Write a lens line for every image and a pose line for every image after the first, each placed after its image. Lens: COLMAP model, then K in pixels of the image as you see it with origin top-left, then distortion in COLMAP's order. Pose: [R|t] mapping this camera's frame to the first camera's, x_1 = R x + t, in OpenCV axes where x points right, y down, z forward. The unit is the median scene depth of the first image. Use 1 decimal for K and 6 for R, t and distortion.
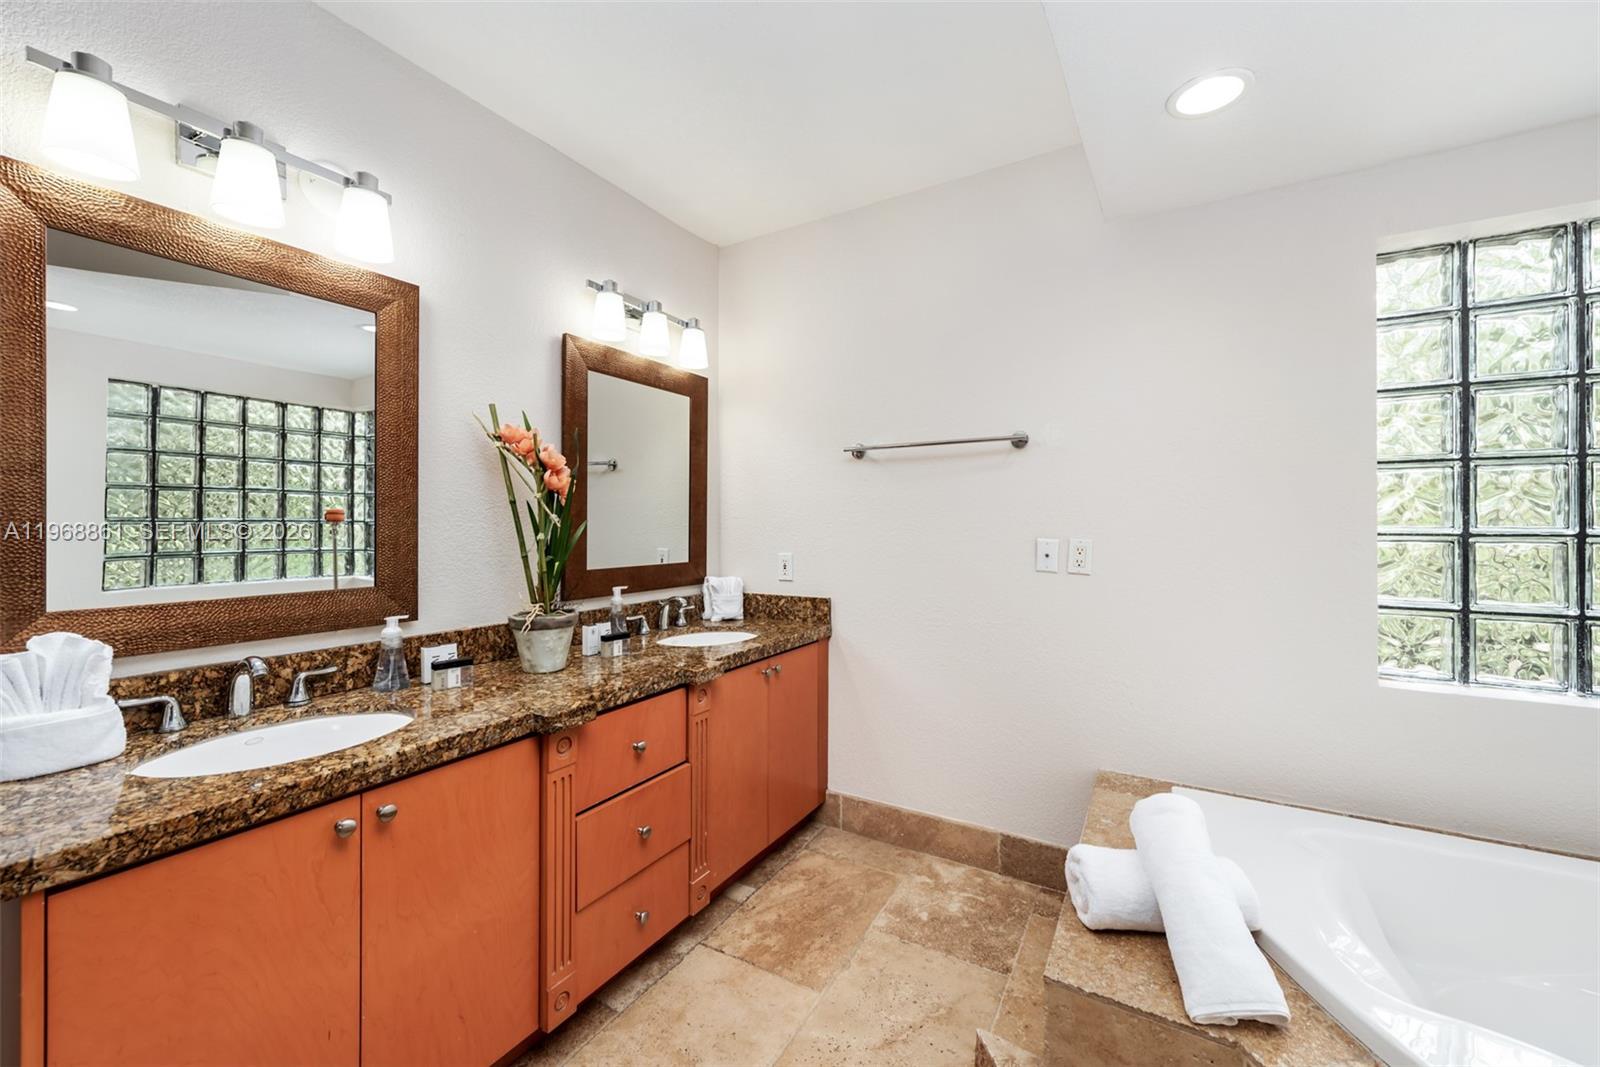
lens RADIAL K [[623.9, 0, 803.5], [0, 623.9, 528.4], [0, 0, 1]] dist [-0.001020, -0.000556]
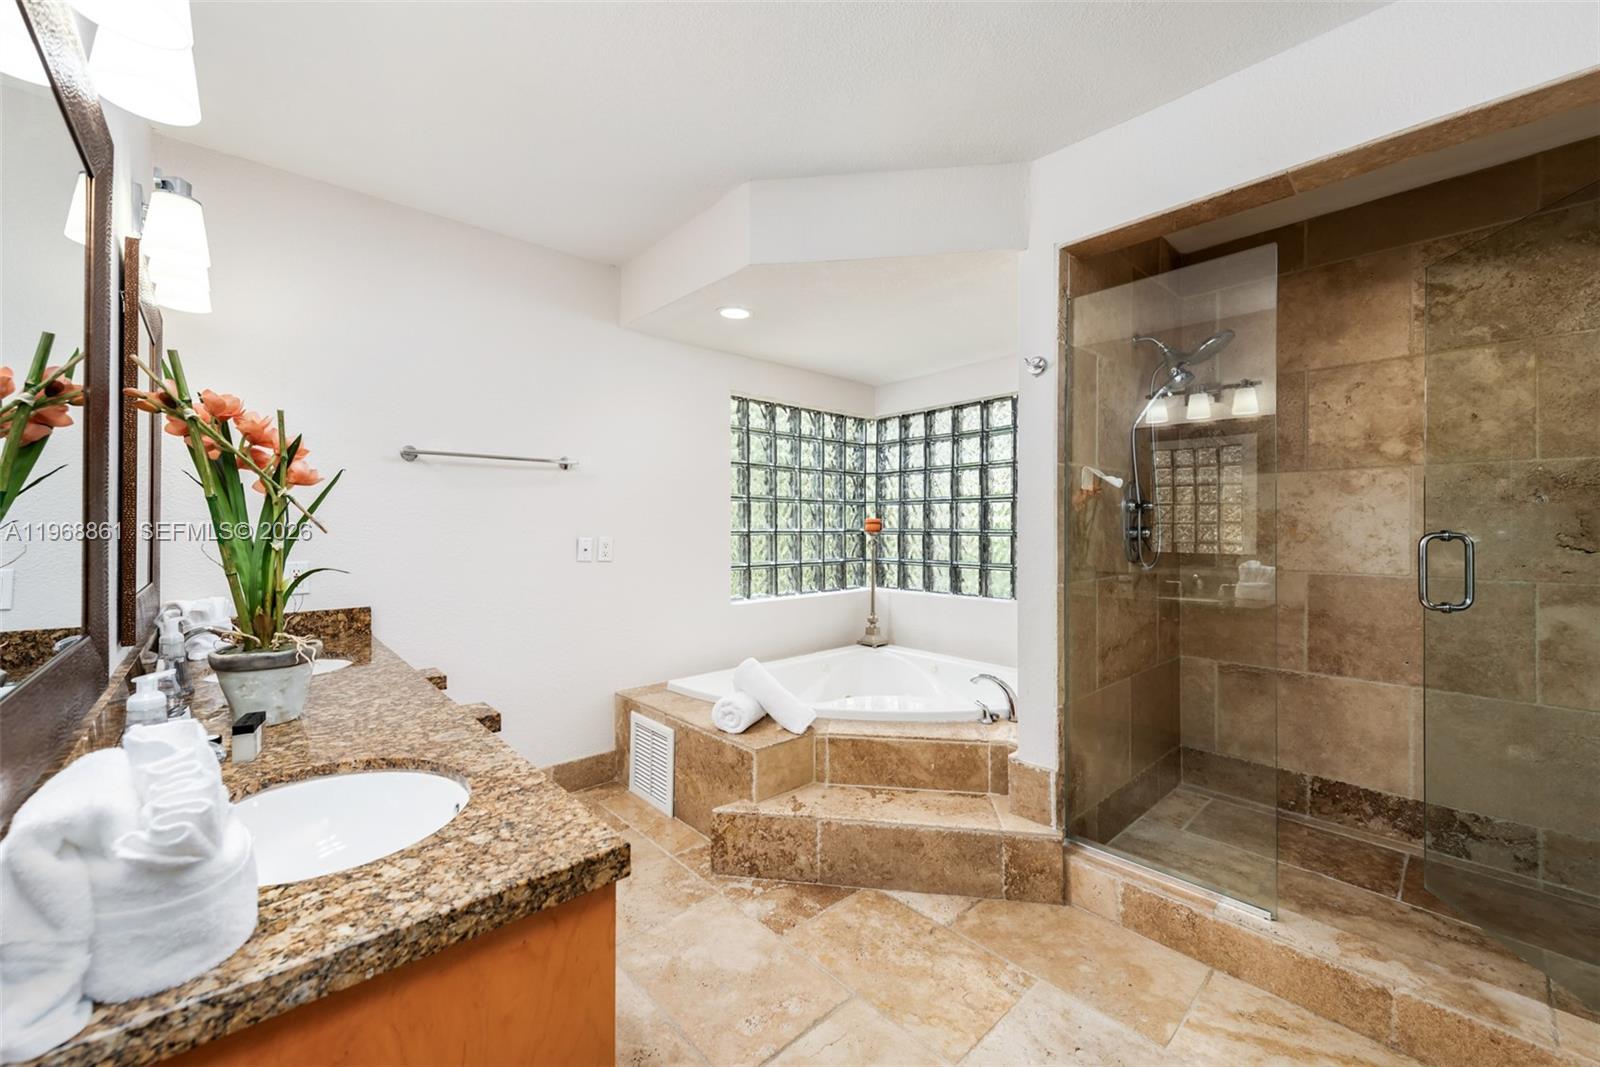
lens RADIAL K [[623.9, 0, 808.9], [0, 623.9, 526.9], [0, 0, 1]] dist [-0.001020, -0.000556]
pose [[0.282056, 0.001694, 0.959397, -1.016232], [0.002560, 0.999994, -0.002519, -0.004083], [-0.959395, 0.003166, 0.282050, 0.171076]]
